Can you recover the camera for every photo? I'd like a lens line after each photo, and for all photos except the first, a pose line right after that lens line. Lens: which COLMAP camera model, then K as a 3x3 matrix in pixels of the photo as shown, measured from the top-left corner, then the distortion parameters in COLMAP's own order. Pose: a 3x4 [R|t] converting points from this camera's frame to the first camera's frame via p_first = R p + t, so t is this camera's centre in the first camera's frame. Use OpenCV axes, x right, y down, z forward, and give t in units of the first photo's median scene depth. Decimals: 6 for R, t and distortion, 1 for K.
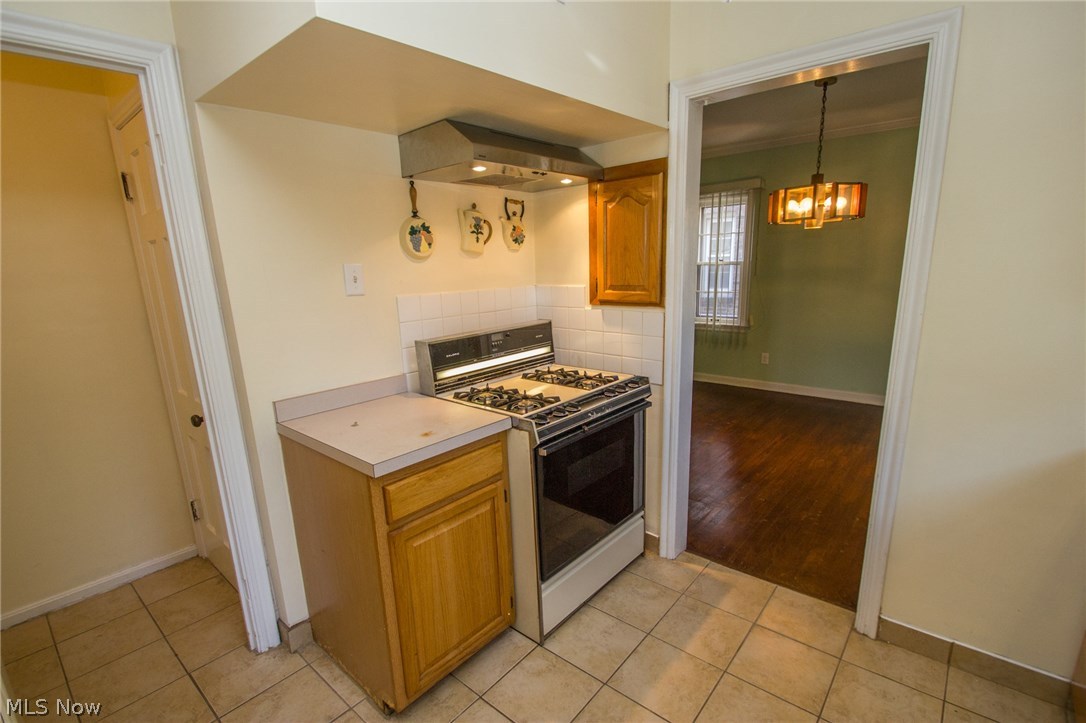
lens RADIAL K [[508.5, 0, 544.2], [0, 508.5, 383.6], [0, 0, 1]] dist [0.000665, -0.012976]
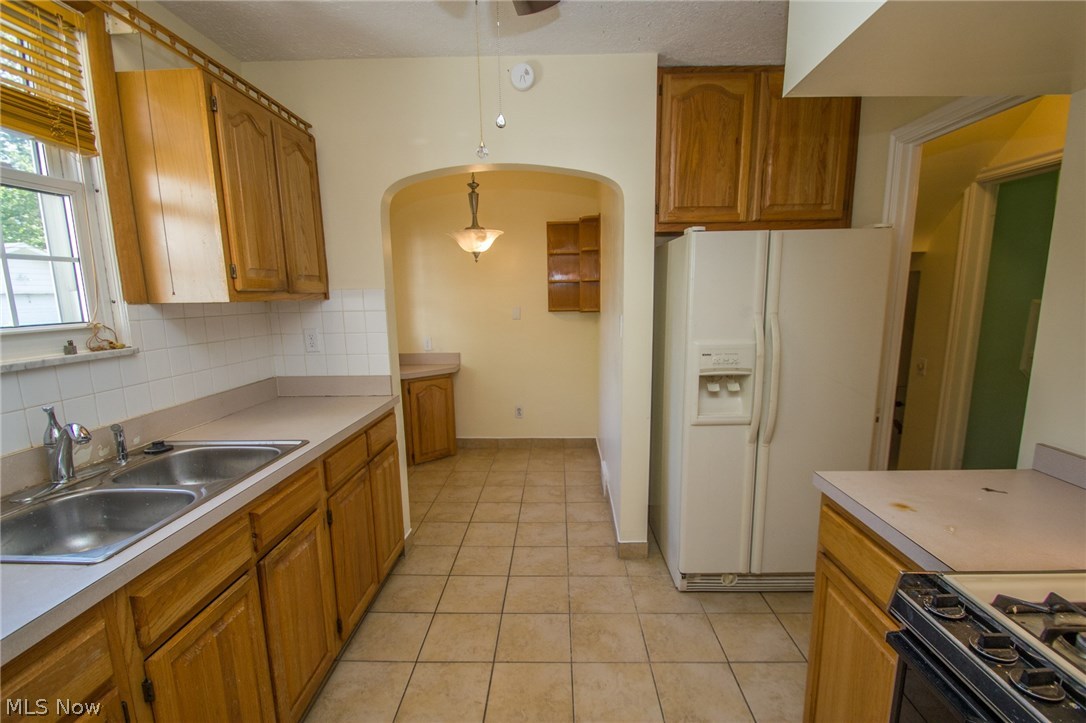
lens RADIAL K [[499.9, 0, 546.4], [0, 499.9, 381.8], [0, 0, 1]] dist [0.000843, -0.011088]
pose [[-0.777340, 0.149479, -0.611063, 0.444336], [-0.107995, 0.925230, 0.363712, -0.208603], [0.619741, 0.348719, -0.703076, 0.845105]]
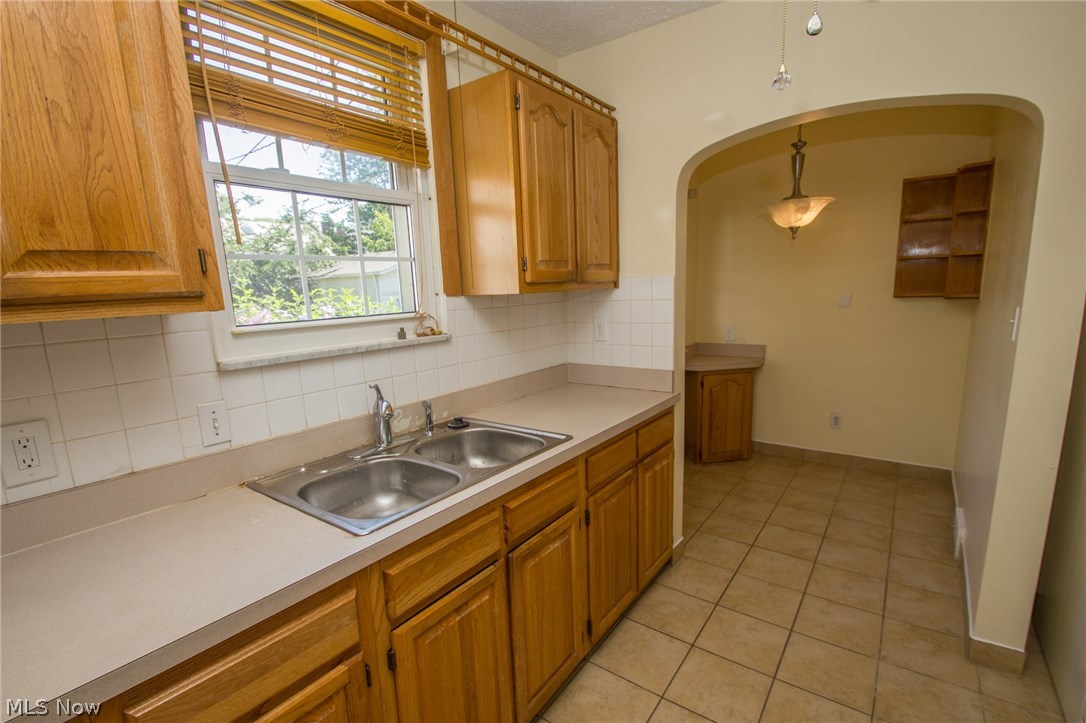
lens RADIAL K [[498.6, 0, 549.8], [0, 498.6, 383.7], [0, 0, 1]] dist [0.008200, -0.013819]
pose [[-0.994611, 0.081335, -0.064298, 0.341084], [0.047367, 0.908119, 0.416024, -0.189769], [0.092228, 0.410737, -0.907077, 0.746623]]
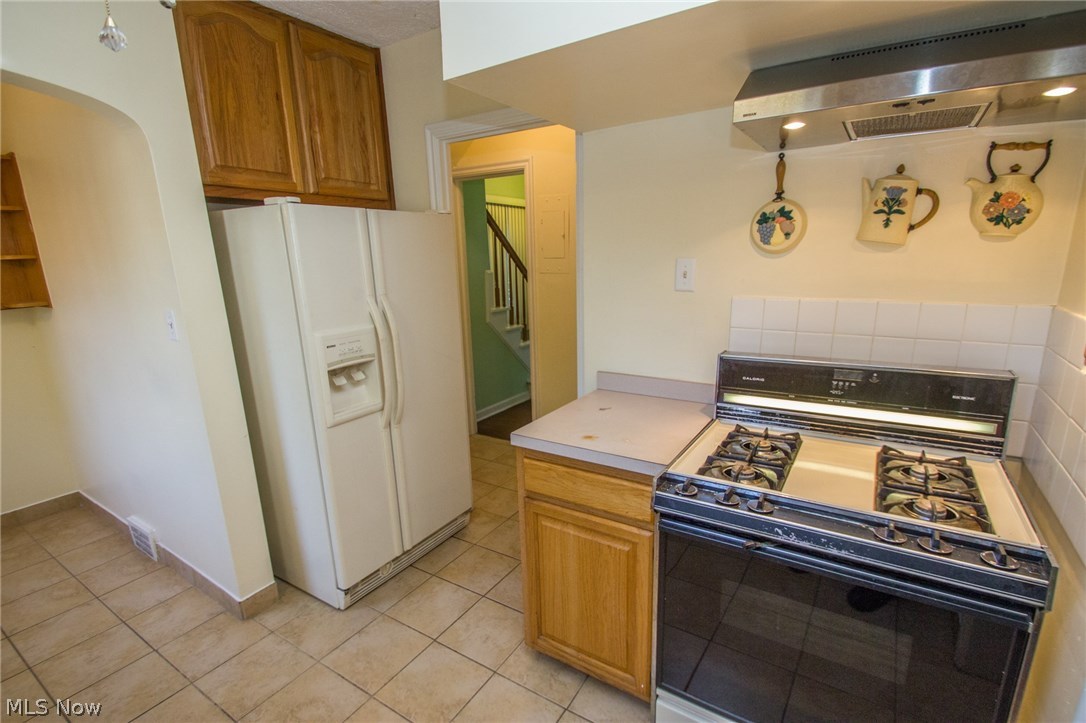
lens RADIAL K [[502.2, 0, 550.2], [0, 502.2, 383.0], [0, 0, 1]] dist [0.002567, -0.013756]
pose [[0.145544, 0.270643, -0.951614, 0.496971], [-0.213325, 0.947815, 0.236935, -0.162498], [0.966079, 0.168519, 0.195684, 0.538369]]
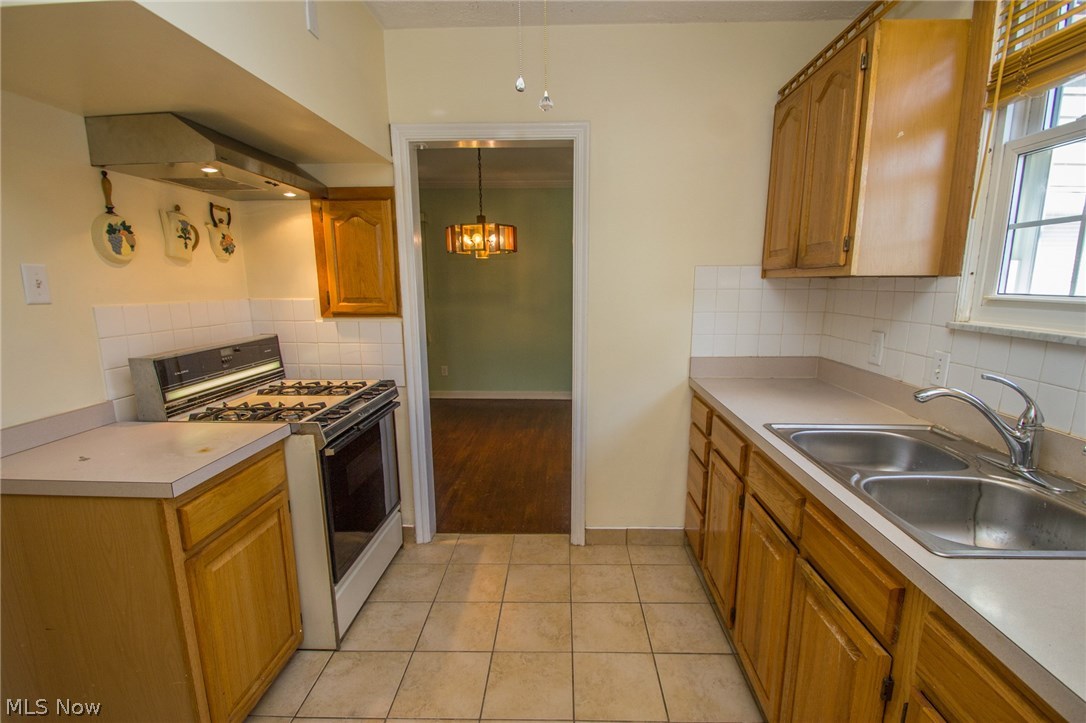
lens RADIAL K [[508.8, 0, 560.5], [0, 508.8, 383.9], [0, 0, 1]] dist [0.002216, -0.016656]
pose [[0.765879, -0.093573, 0.636139, -0.231919], [0.127604, 0.991795, -0.007740, 0.052421], [-0.630195, 0.087102, 0.771536, -0.084829]]
